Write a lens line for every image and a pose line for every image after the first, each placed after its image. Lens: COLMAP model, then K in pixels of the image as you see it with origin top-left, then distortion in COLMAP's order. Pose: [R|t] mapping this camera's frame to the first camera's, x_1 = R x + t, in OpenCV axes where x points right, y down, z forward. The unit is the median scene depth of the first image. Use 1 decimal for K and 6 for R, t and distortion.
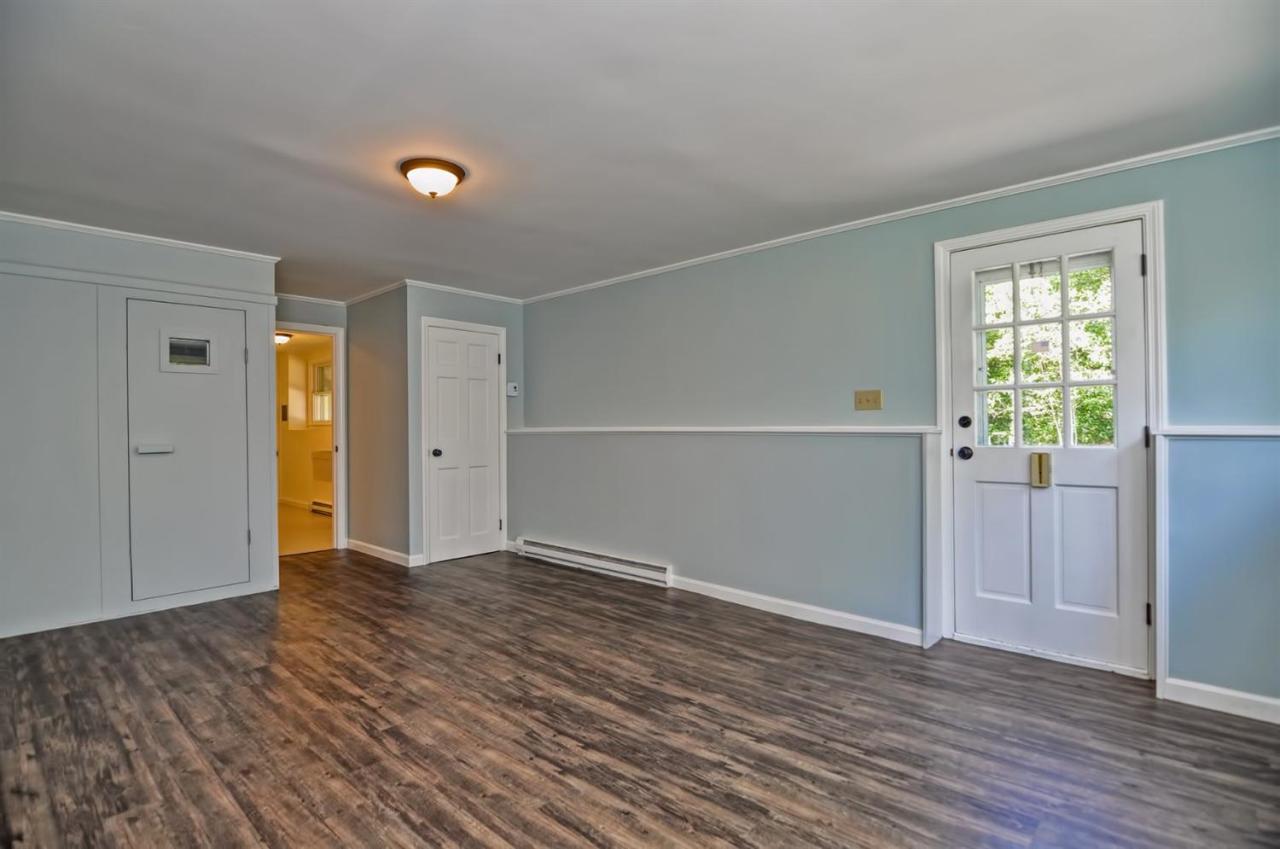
lens RADIAL K [[617.5, 0, 640.0], [0, 617.5, 424.5], [0, 0, 1]] dist [-0.025736, -0.000630]
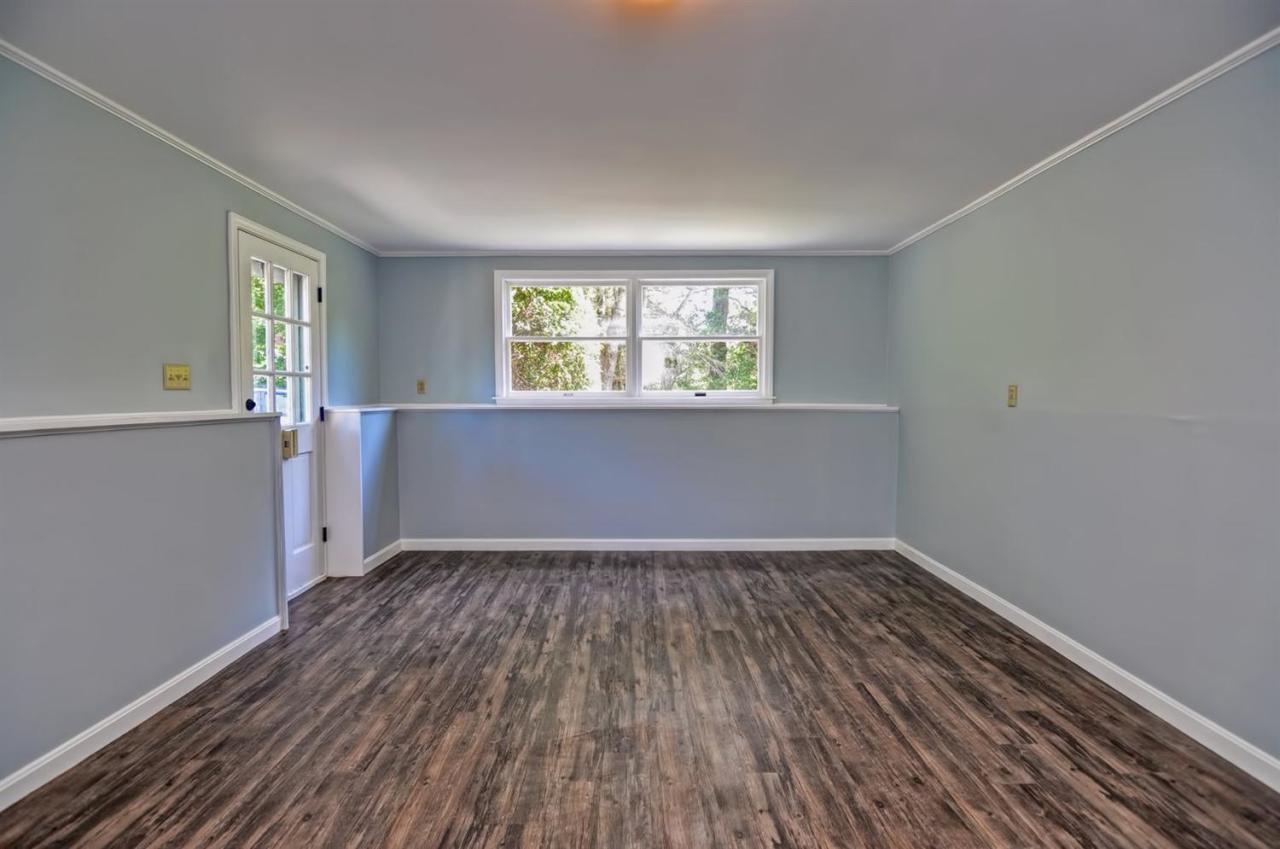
lens RADIAL K [[617.5, 0, 640.0], [0, 617.5, 424.5], [0, 0, 1]] dist [-0.025736, -0.000630]
pose [[-0.677912, -0.032682, 0.734416, -0.907911], [0.001703, 0.998939, 0.046025, -0.025713], [-0.735141, 0.032452, -0.677137, 1.703595]]
